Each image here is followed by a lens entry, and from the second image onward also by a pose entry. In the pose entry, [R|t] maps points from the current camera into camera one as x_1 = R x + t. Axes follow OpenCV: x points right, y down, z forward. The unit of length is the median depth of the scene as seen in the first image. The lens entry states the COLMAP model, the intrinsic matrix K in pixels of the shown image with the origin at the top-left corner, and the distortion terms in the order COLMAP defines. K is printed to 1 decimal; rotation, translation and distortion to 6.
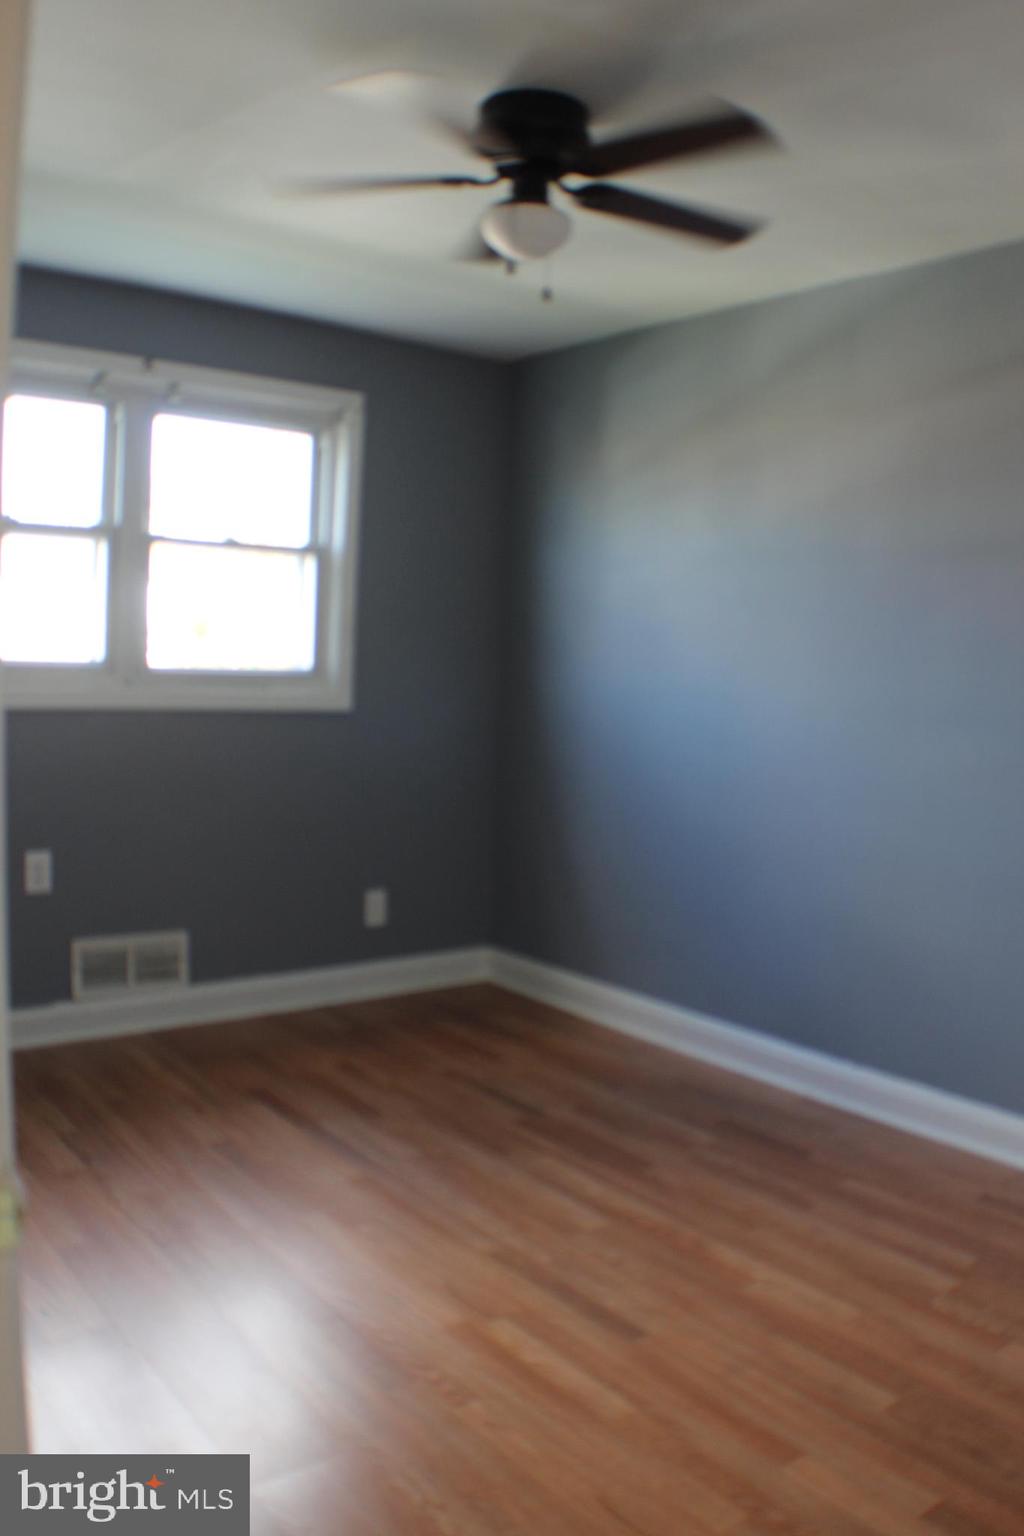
lens RADIAL K [[1350.3, 0, 512.0], [0, 1350.3, 768.0], [0, 0, 1]] dist [-0.155085, -0.002431]
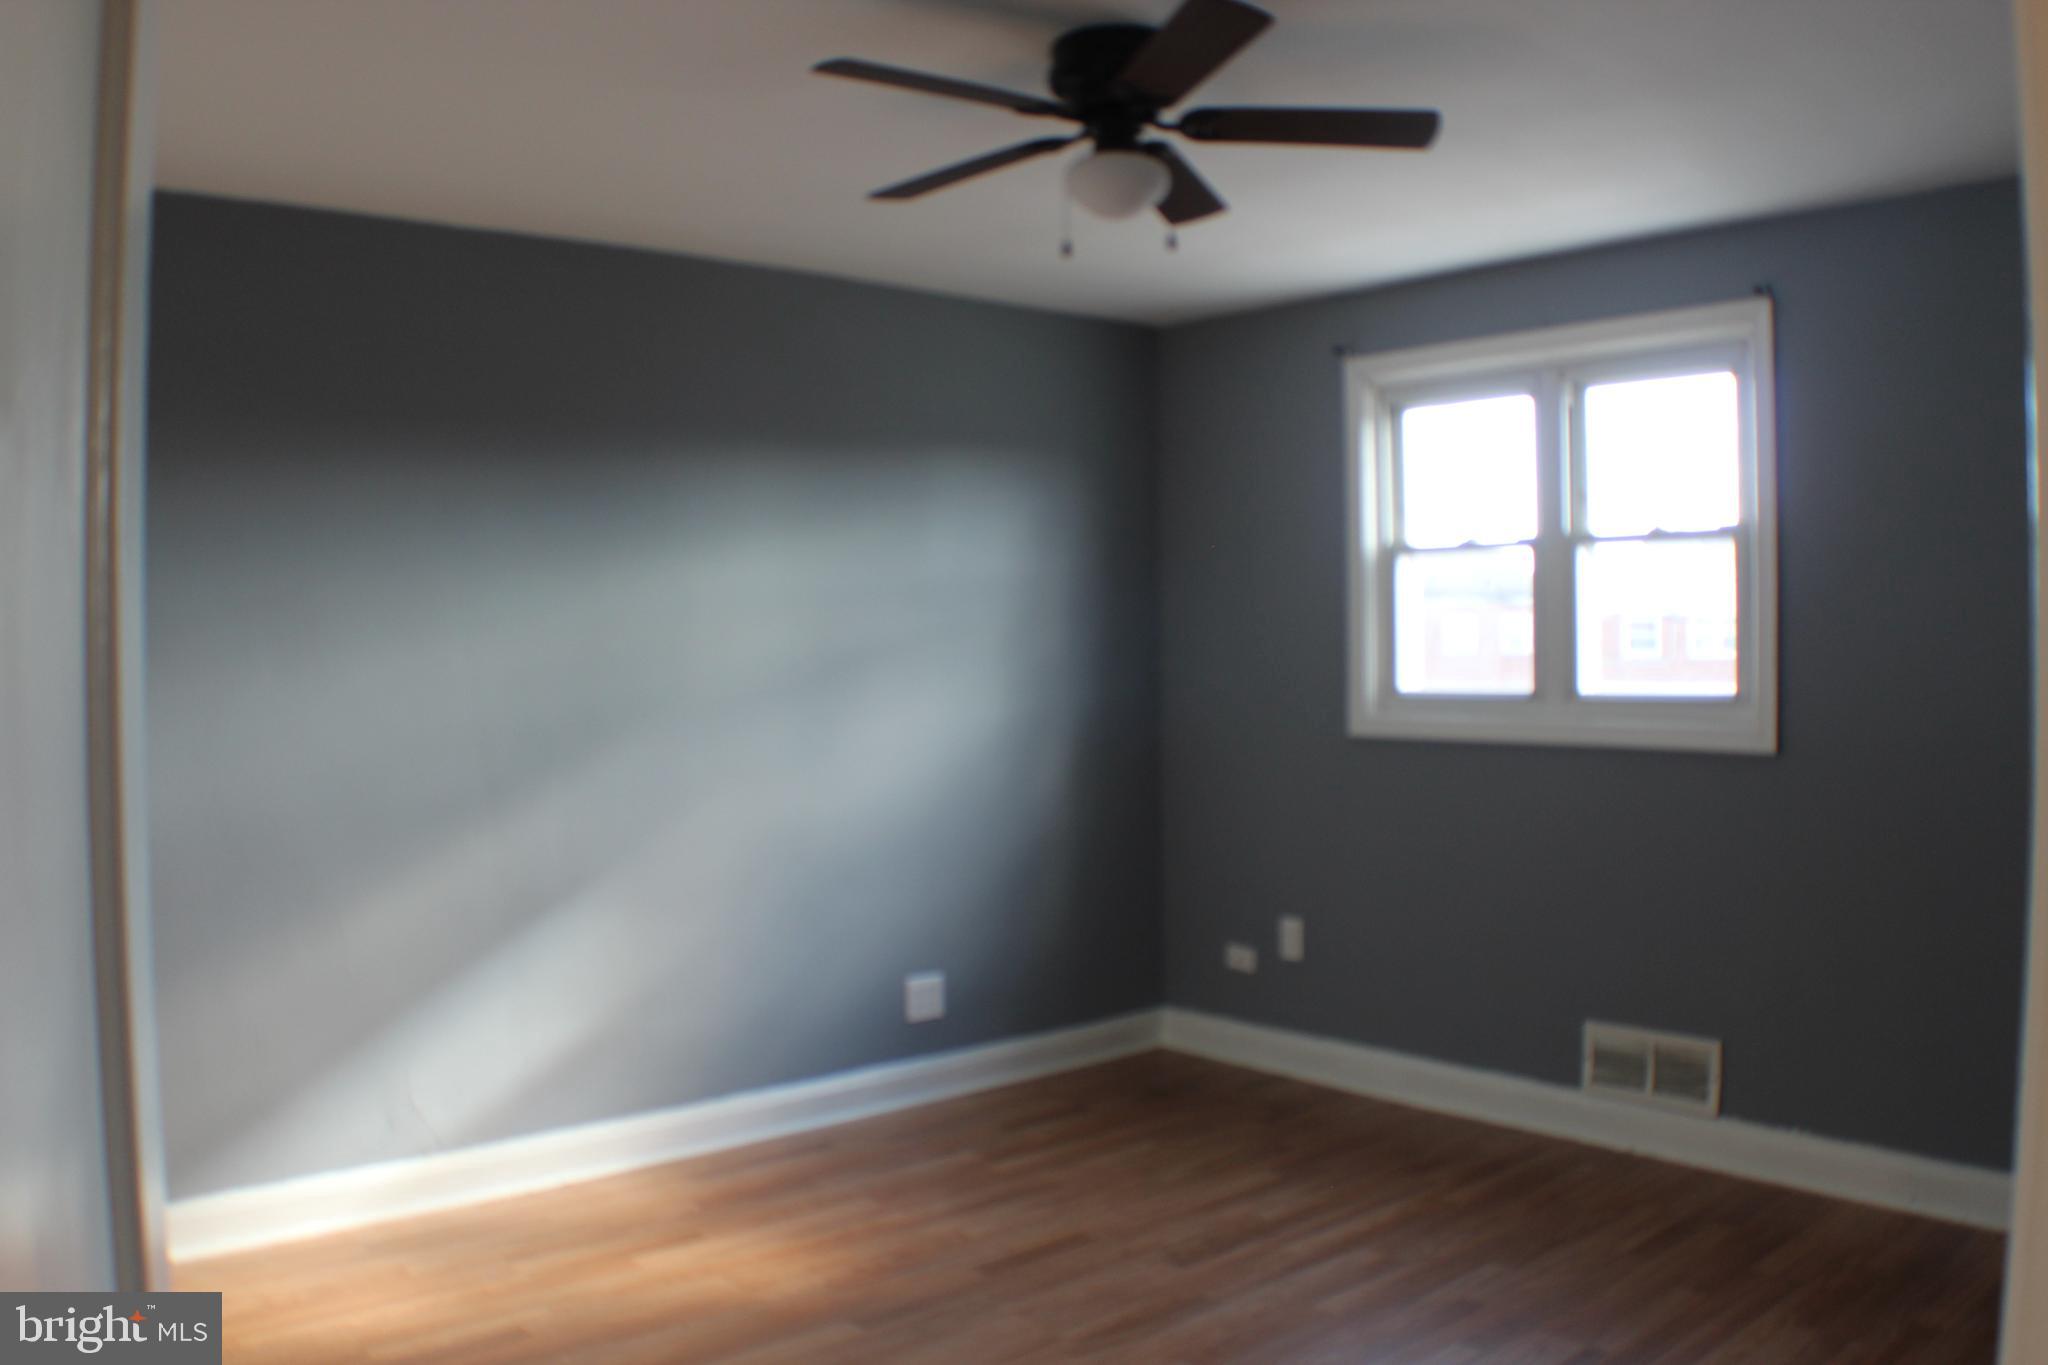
lens RADIAL K [[1800.4, 0, 1024.0], [0, 1800.4, 682.5], [0, 0, 1]] dist [-0.155085, -0.002431]
pose [[0.048242, -0.028278, -0.998435, 0.809601], [-0.076767, 0.996538, -0.031933, -0.021092], [0.995881, 0.078188, 0.045904, 0.598858]]
